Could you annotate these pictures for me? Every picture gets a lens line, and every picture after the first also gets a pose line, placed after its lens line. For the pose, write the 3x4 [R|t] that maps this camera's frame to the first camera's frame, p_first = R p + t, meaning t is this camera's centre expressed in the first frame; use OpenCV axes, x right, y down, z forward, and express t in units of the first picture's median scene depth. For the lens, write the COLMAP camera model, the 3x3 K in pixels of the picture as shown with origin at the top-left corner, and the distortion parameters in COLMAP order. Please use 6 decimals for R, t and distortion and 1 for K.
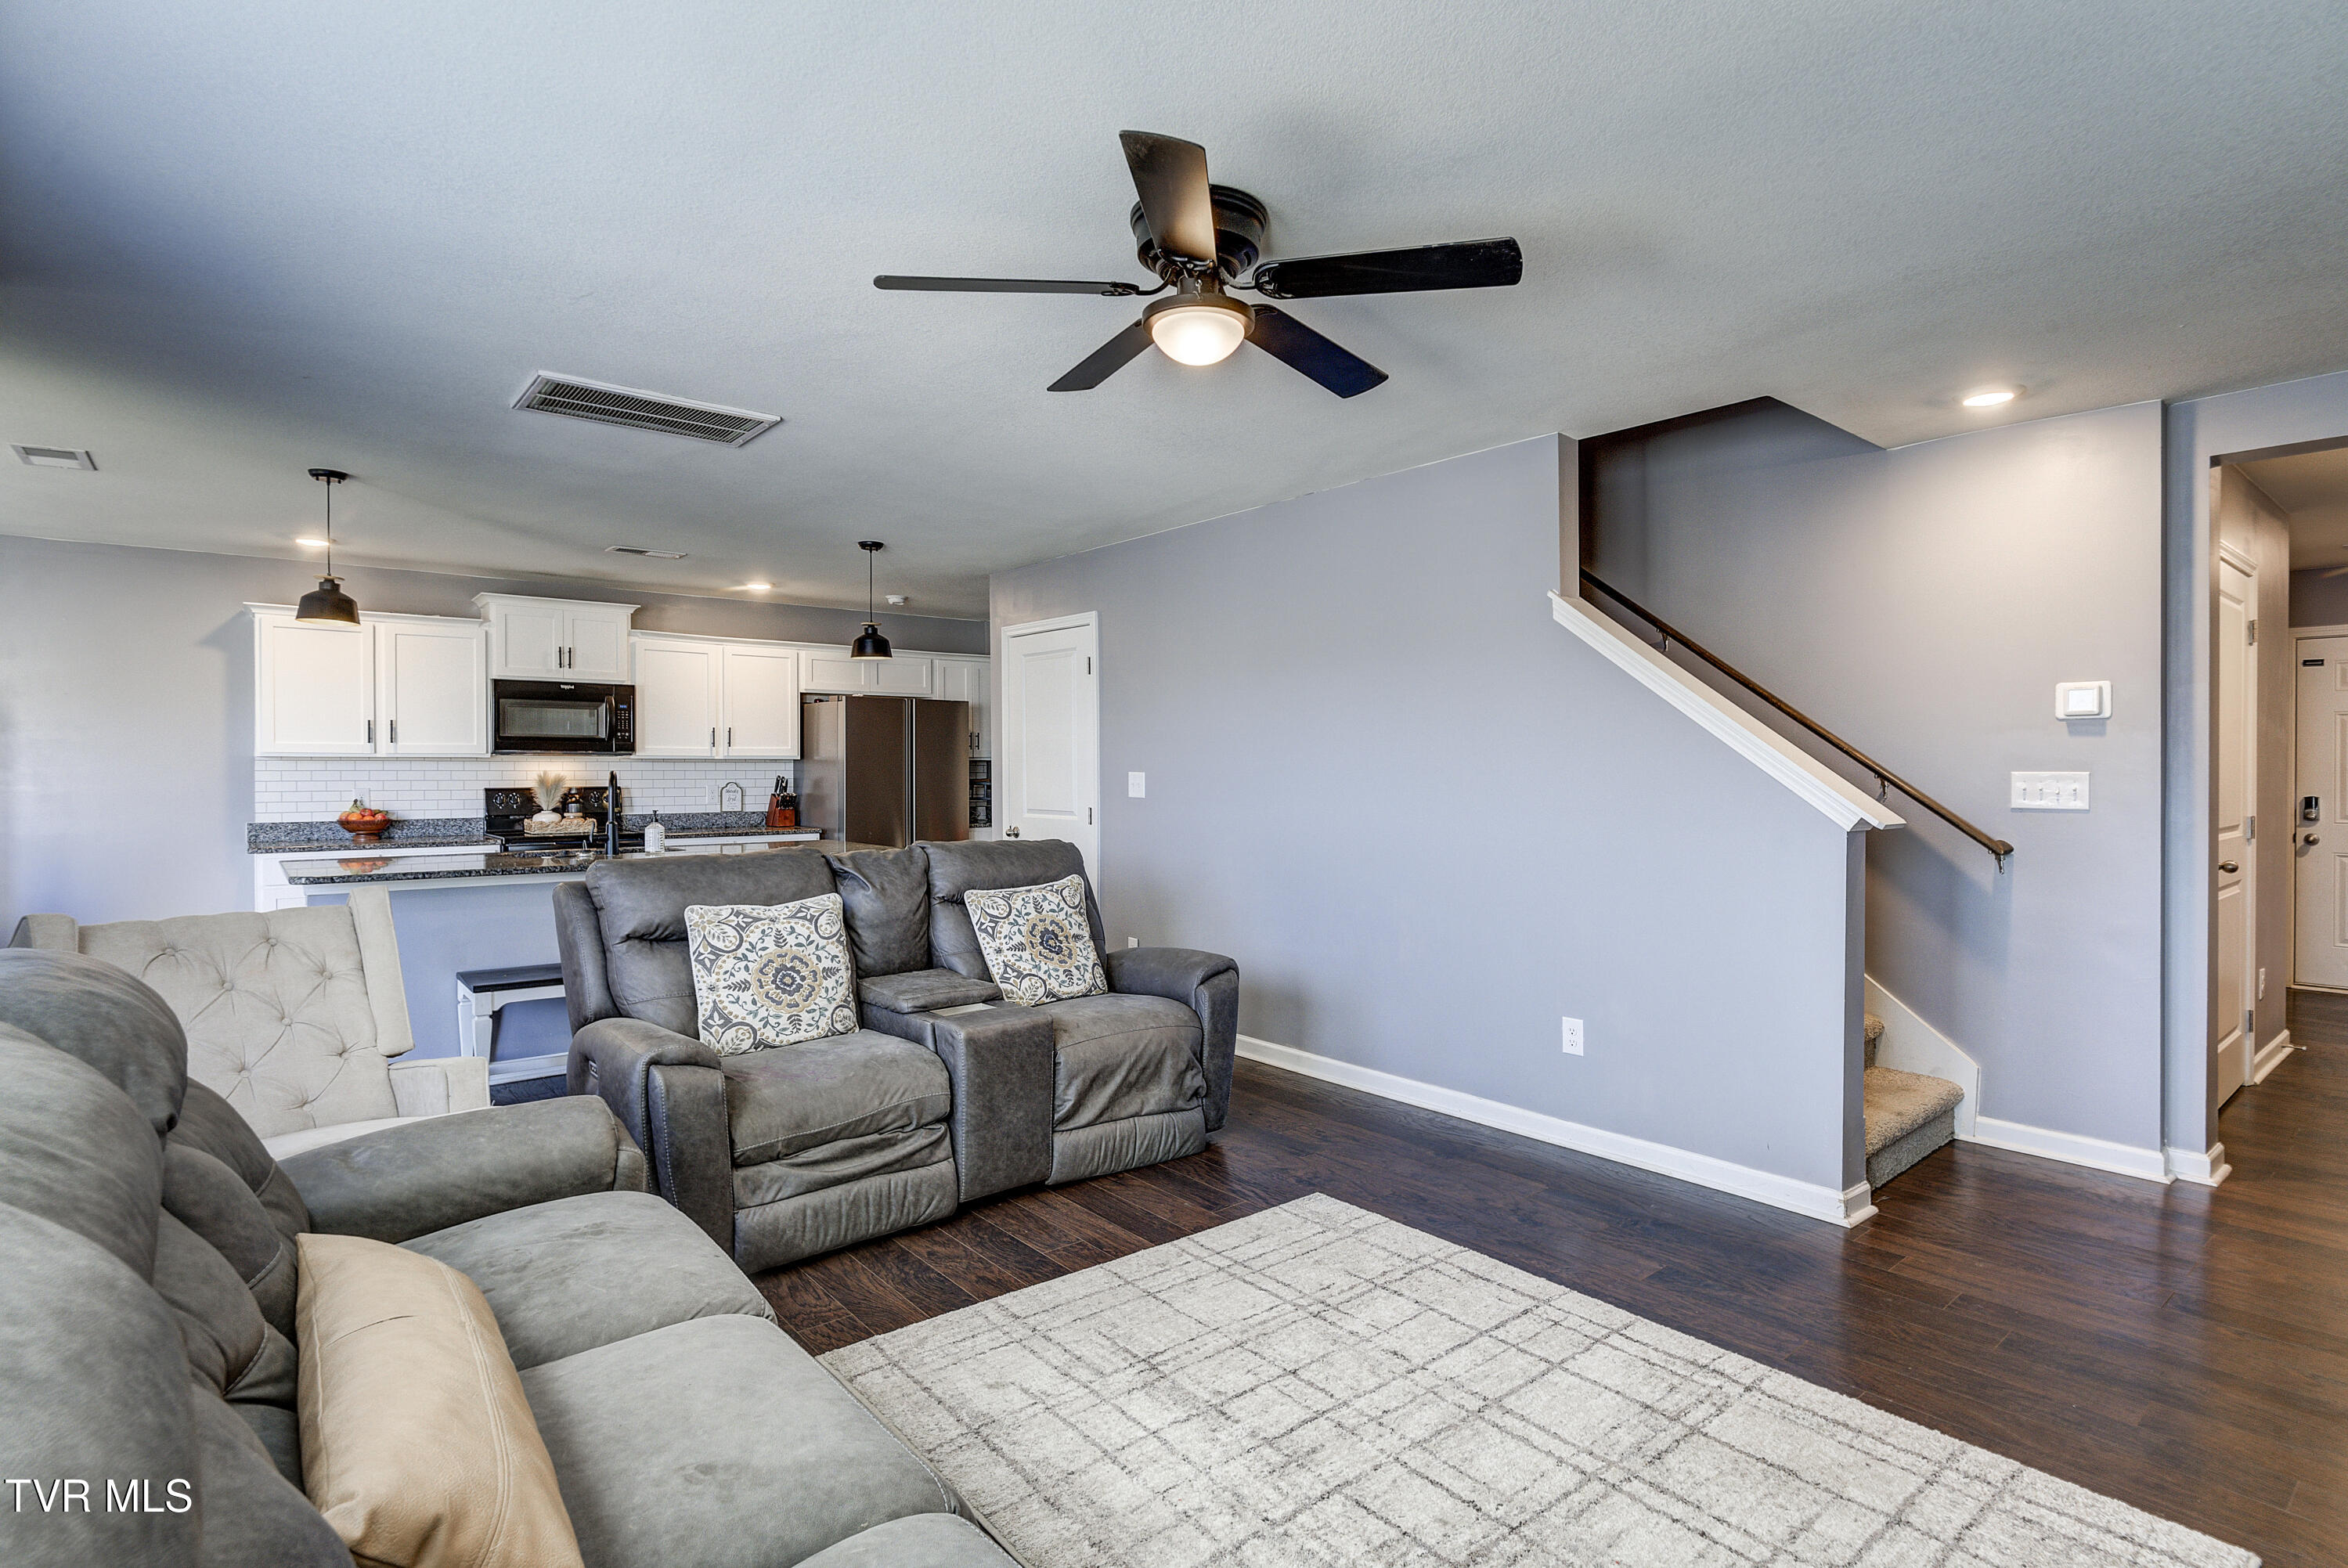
lens RADIAL K [[1148.2, 0, 1176.6], [0, 1148.2, 783.7], [0, 0, 1]] dist [-0.003754, -0.000024]
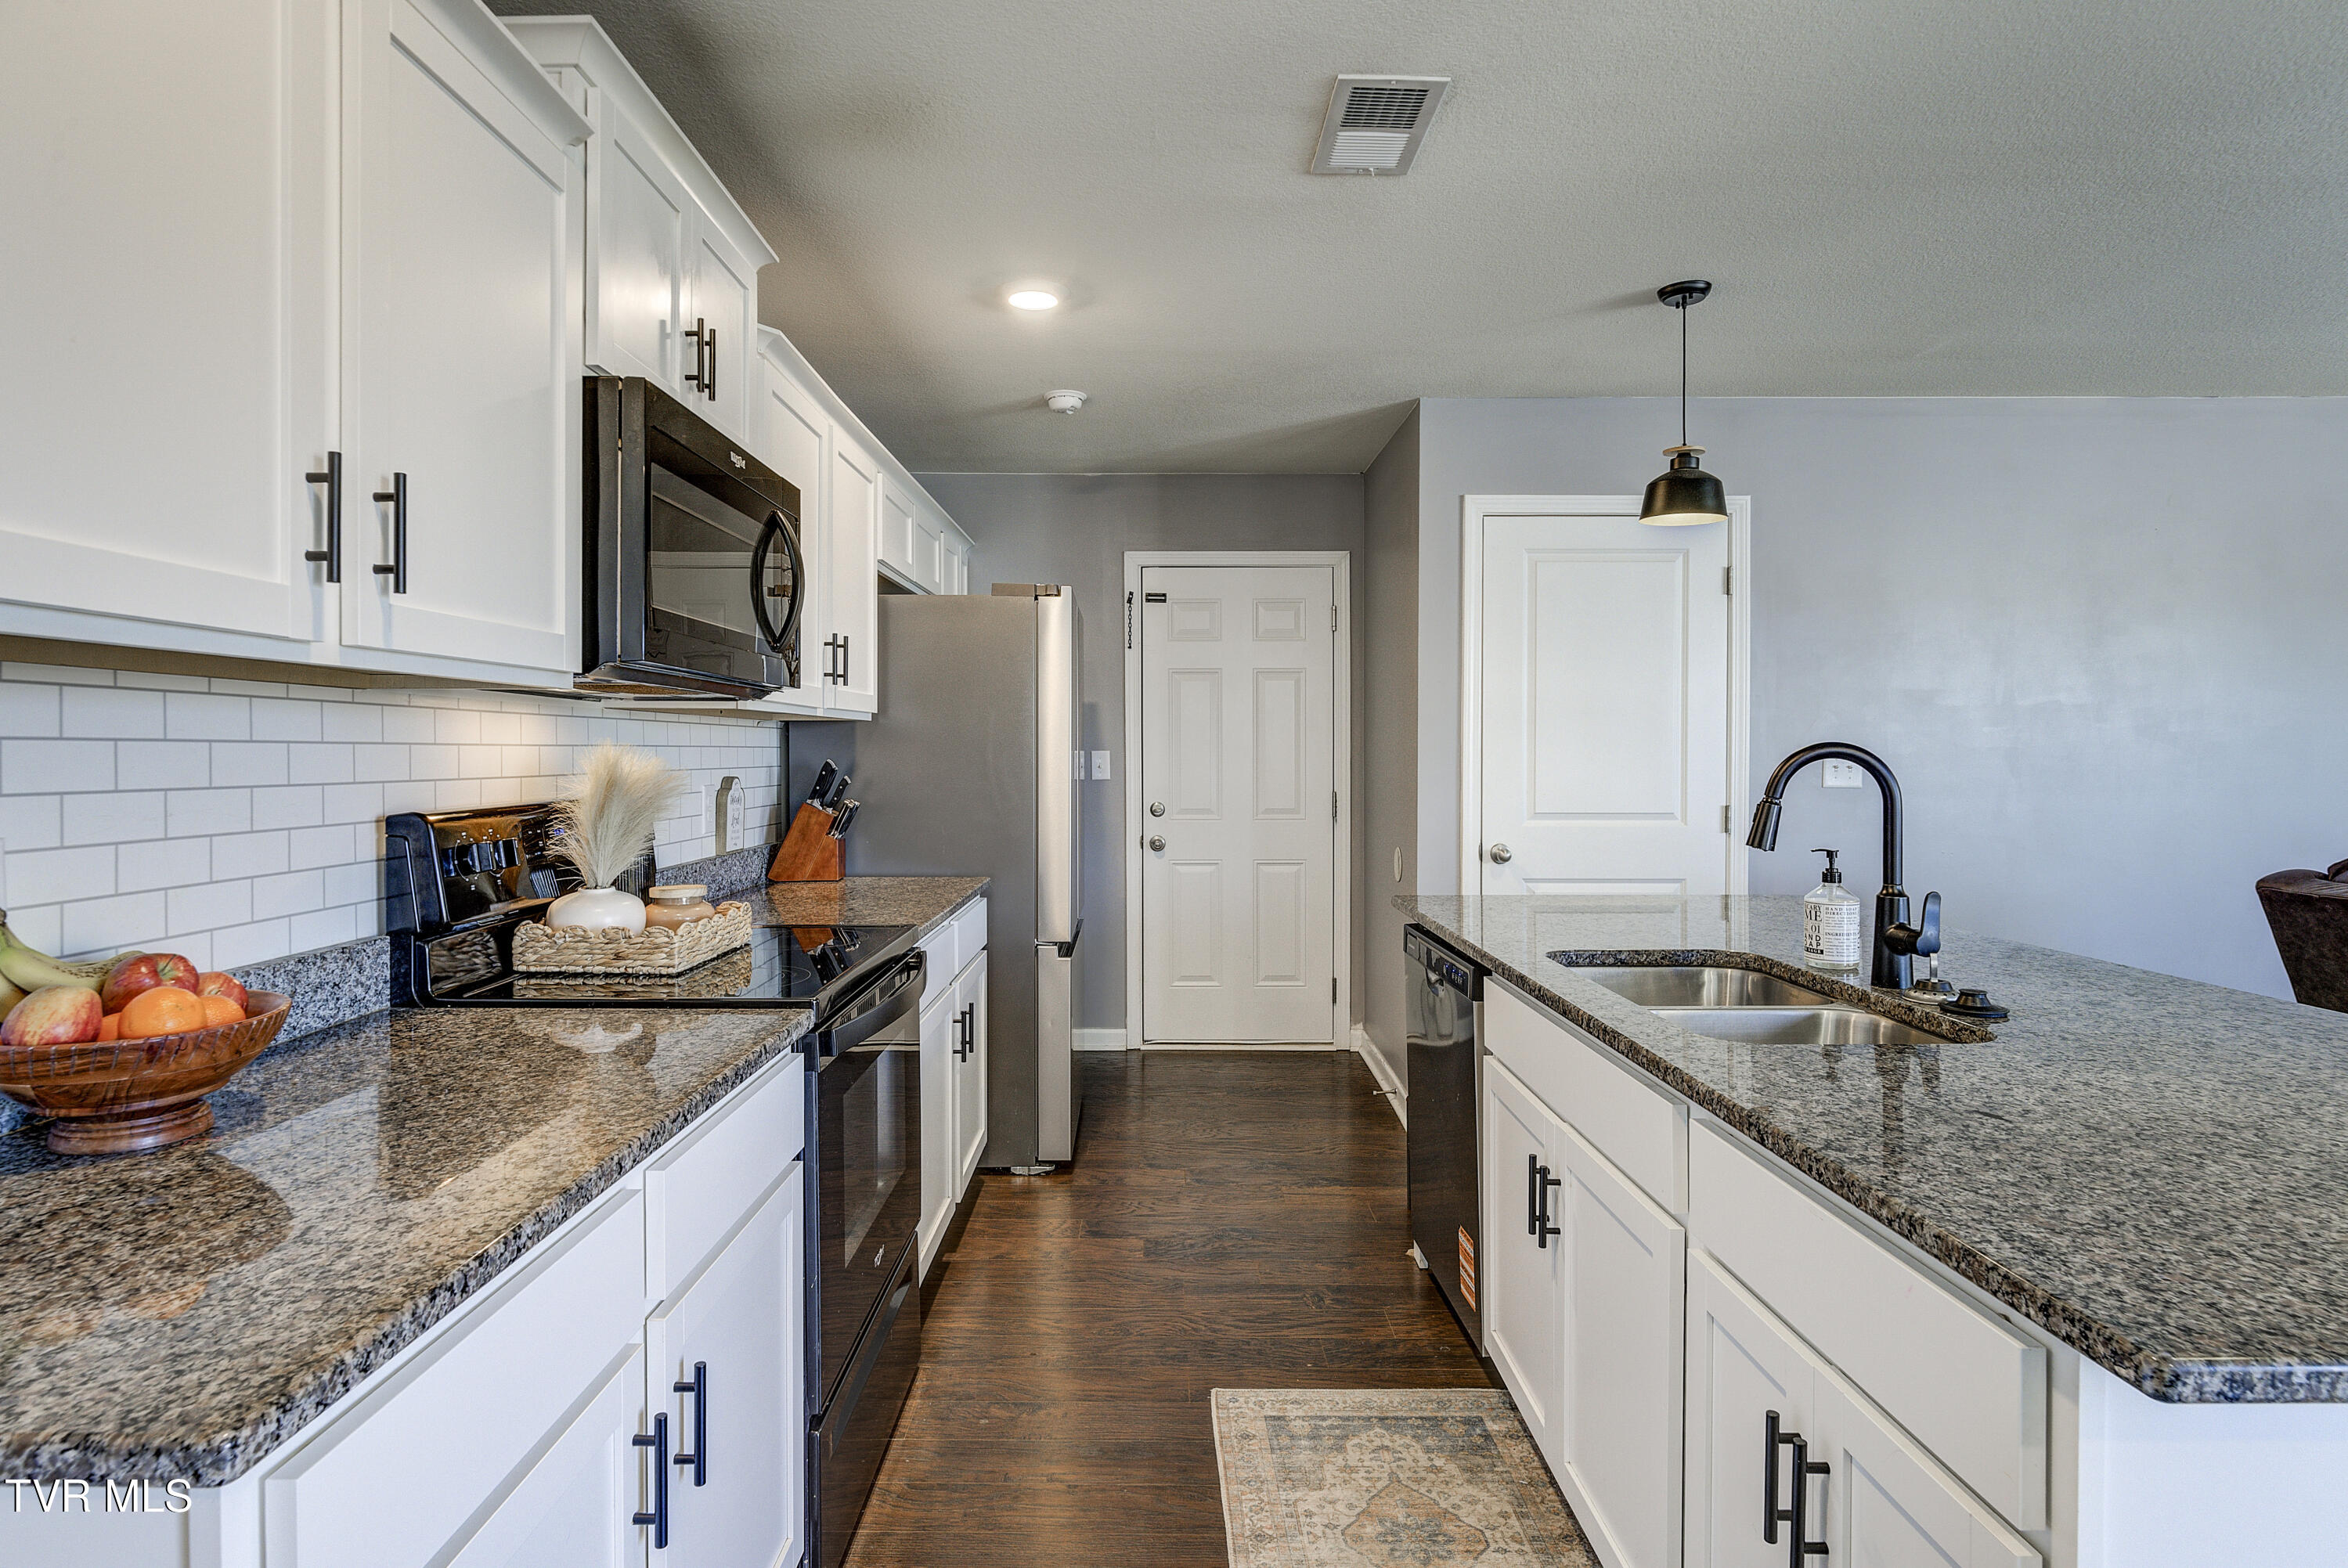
lens RADIAL K [[1223.9, 0, 1142.3], [0, 1223.9, 751.7], [0, 0, 1]] dist [-0.002294, 0.002767]
pose [[0.645431, 0.000028, 0.763818, -0.763801], [0.009271, 0.999926, -0.007871, -0.006559], [-0.763762, 0.012162, 0.645383, 0.778901]]
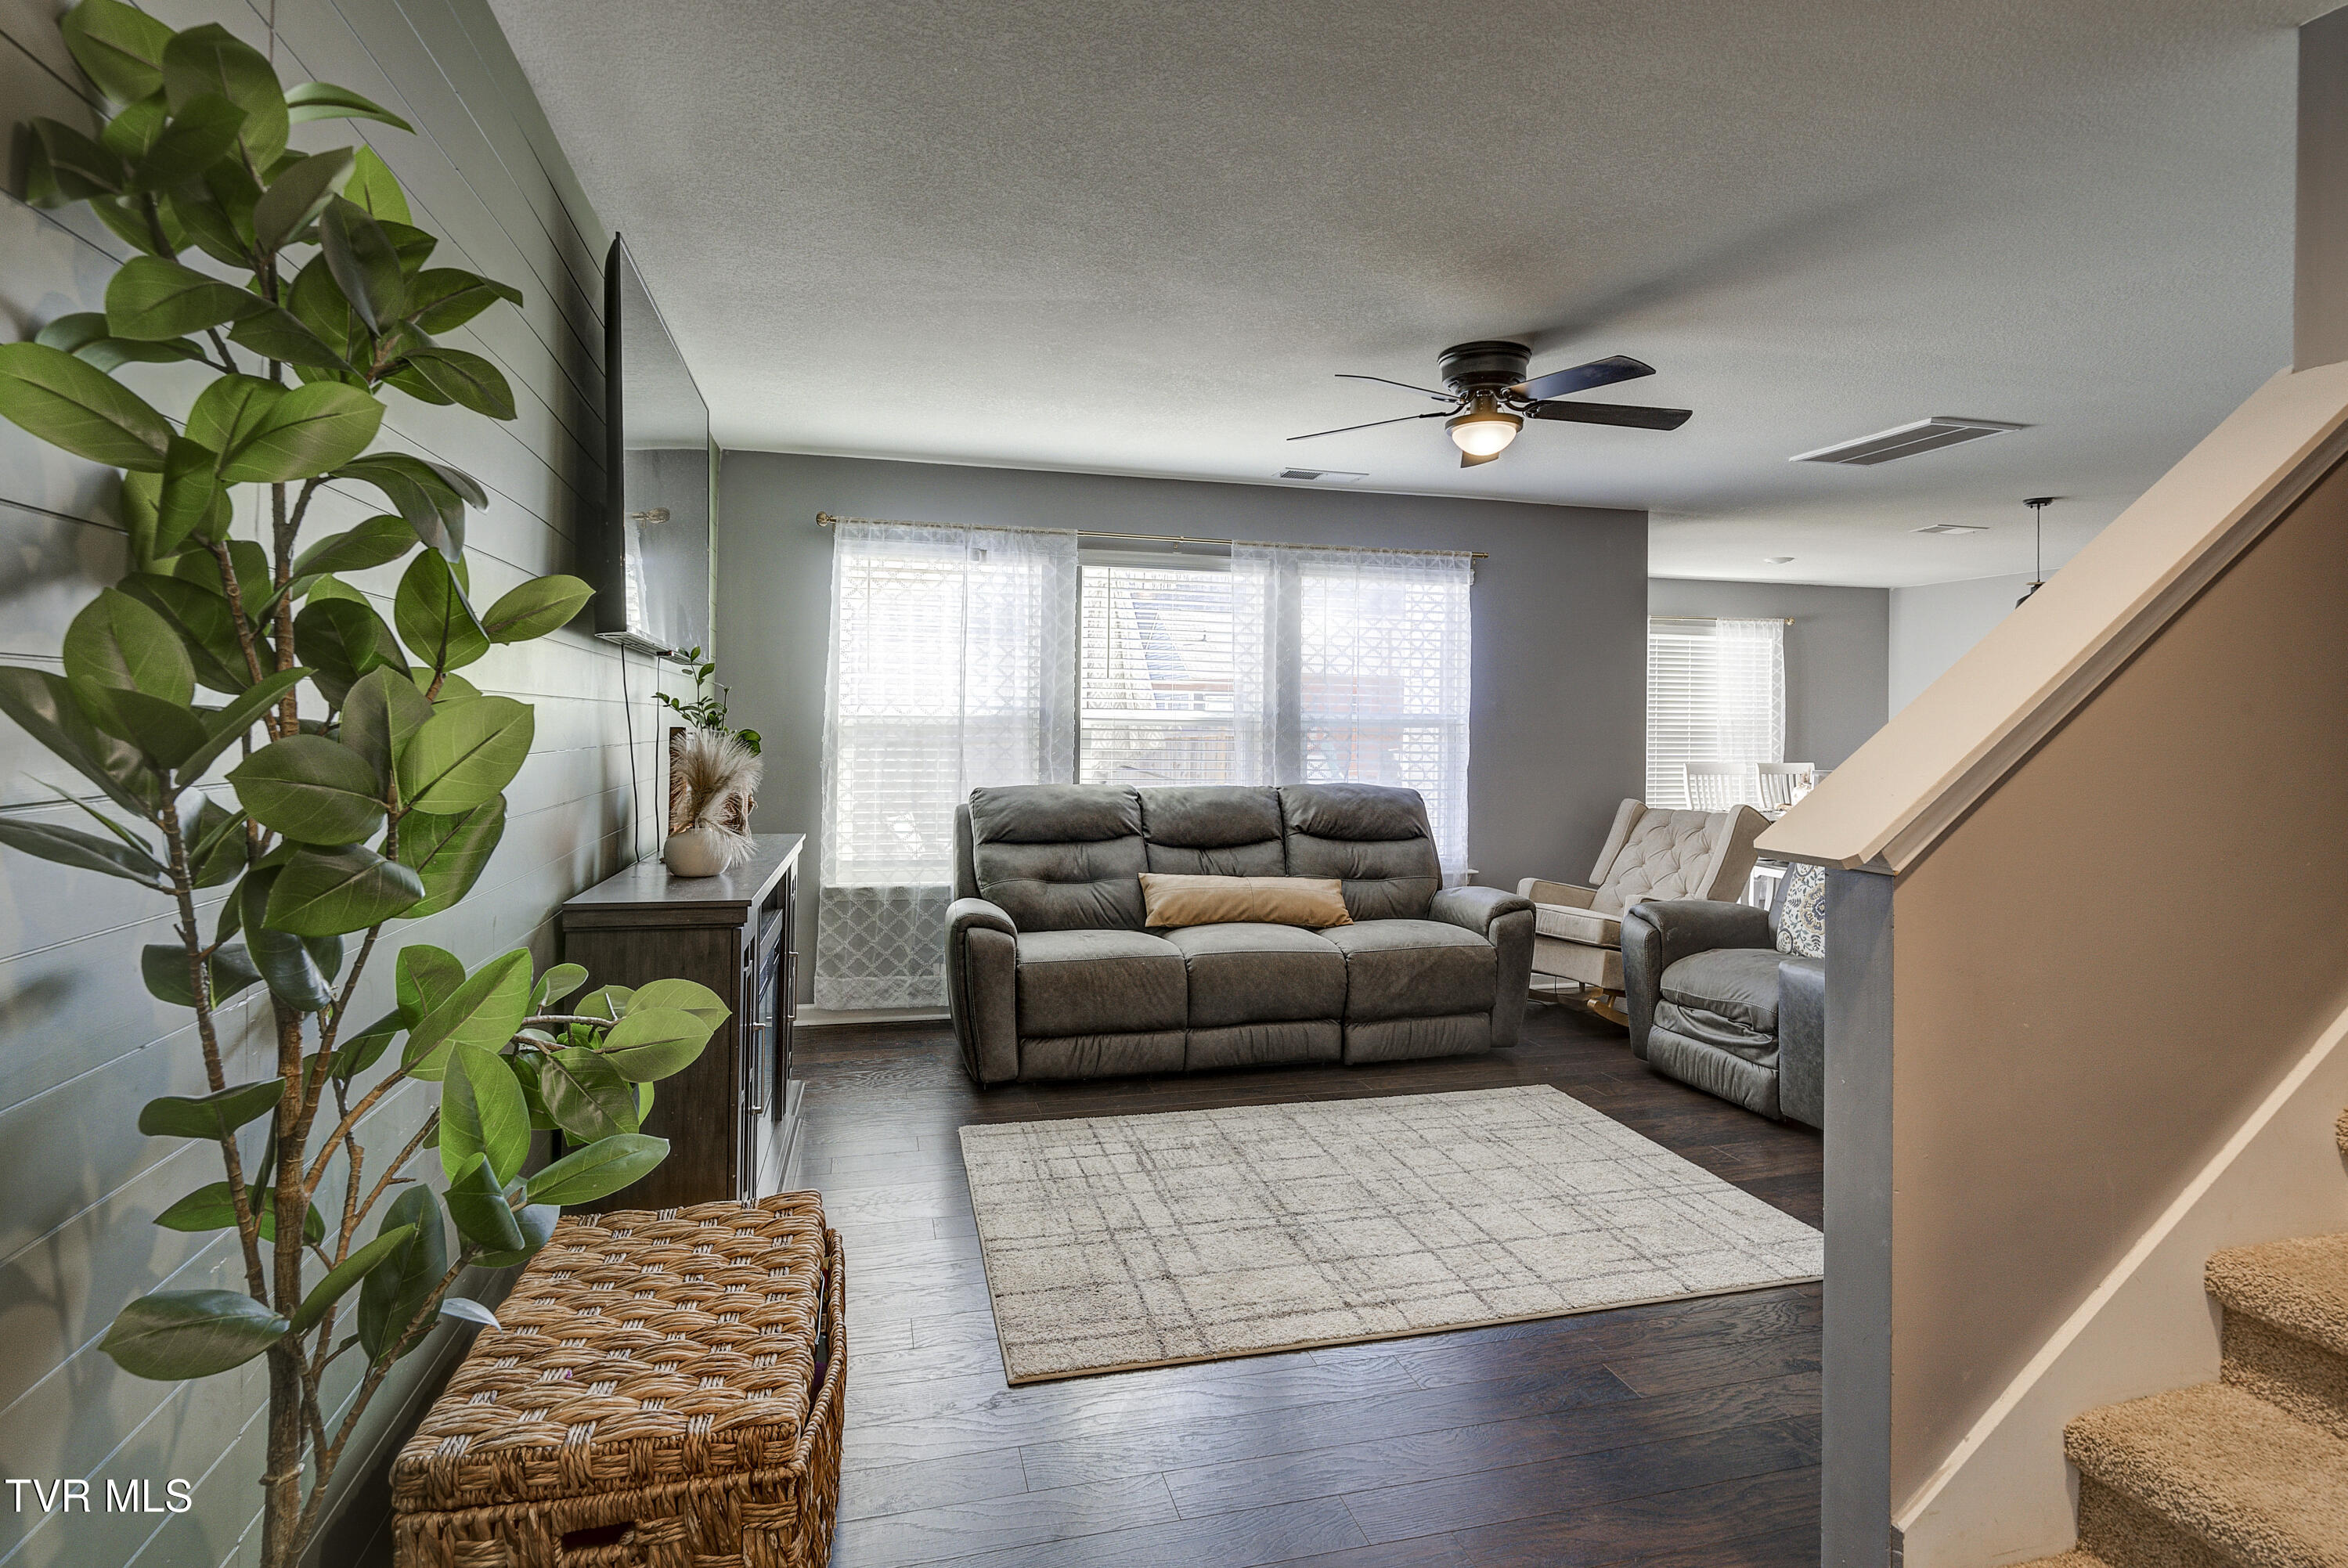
lens RADIAL K [[1223.9, 0, 1192.6], [0, 1223.9, 738.8], [0, 0, 1]] dist [-0.002294, 0.002767]
pose [[-0.417251, 0.001253, -0.908791, 0.585228], [-0.020212, 0.999739, 0.010658, -0.003722], [0.908567, 0.022816, -0.417116, 0.488275]]
